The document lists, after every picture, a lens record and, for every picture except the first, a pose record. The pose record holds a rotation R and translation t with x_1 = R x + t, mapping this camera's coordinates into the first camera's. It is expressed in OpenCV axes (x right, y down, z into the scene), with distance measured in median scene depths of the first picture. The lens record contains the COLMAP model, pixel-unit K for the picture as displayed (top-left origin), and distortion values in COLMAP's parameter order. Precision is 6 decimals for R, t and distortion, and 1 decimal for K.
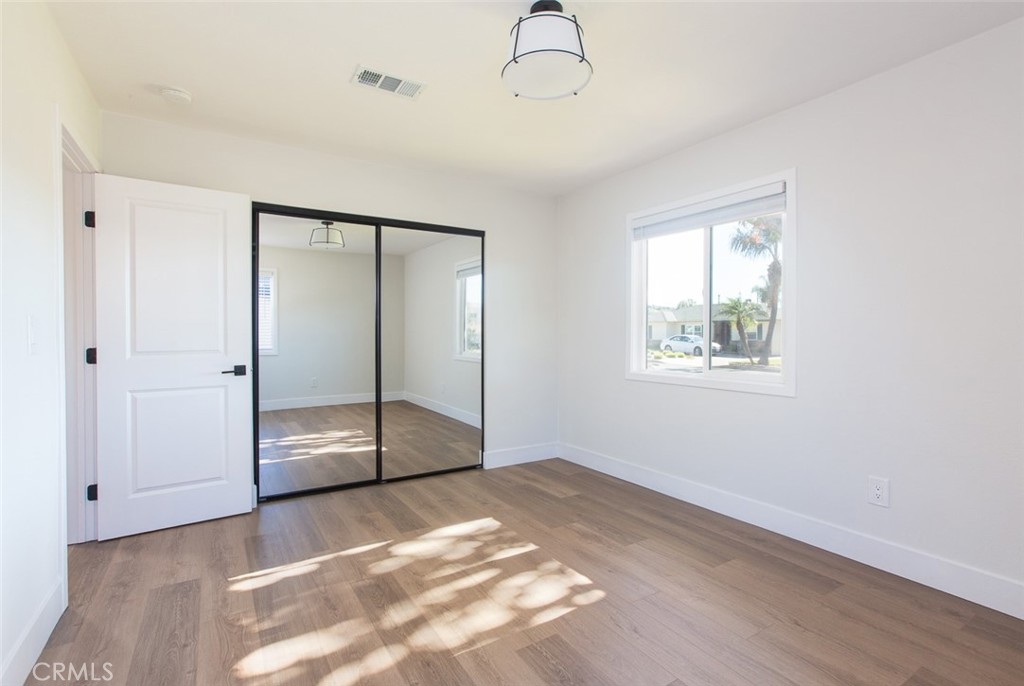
lens RADIAL K [[473.4, 0, 514.0], [0, 473.4, 339.0], [0, 0, 1]] dist [0.001751, 0.000724]
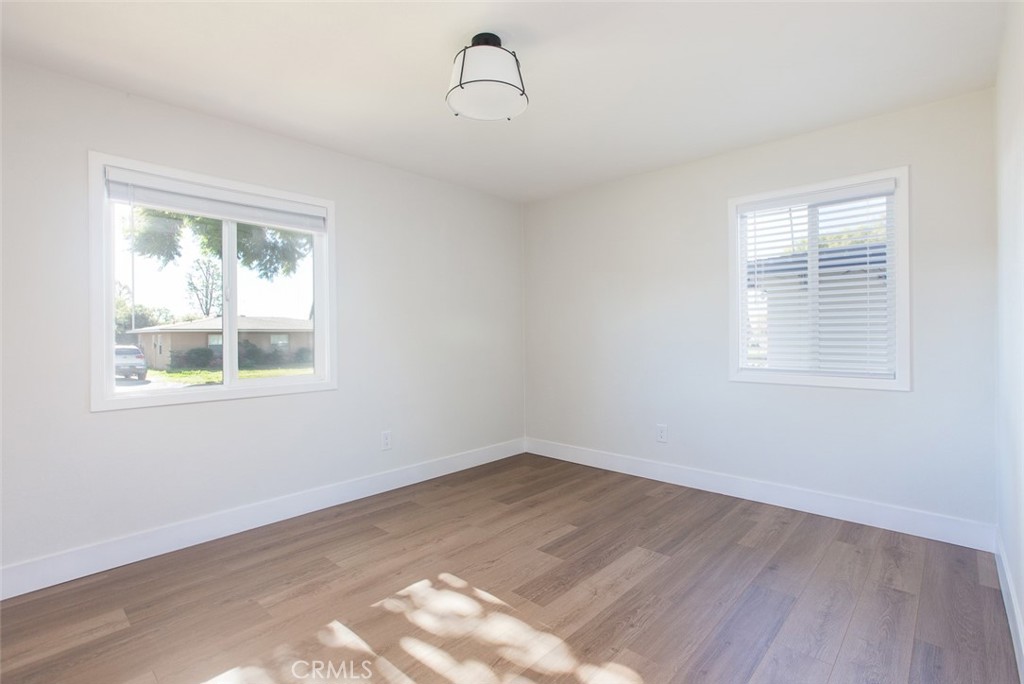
lens RADIAL K [[467.0, 0, 514.8], [0, 467.0, 338.5], [0, 0, 1]] dist [0.000036, 0.000252]
pose [[-0.225399, -0.007401, 0.974238, -0.774191], [0.019254, 0.999742, 0.012049, -0.015740], [-0.974076, 0.021474, -0.225198, 0.922760]]
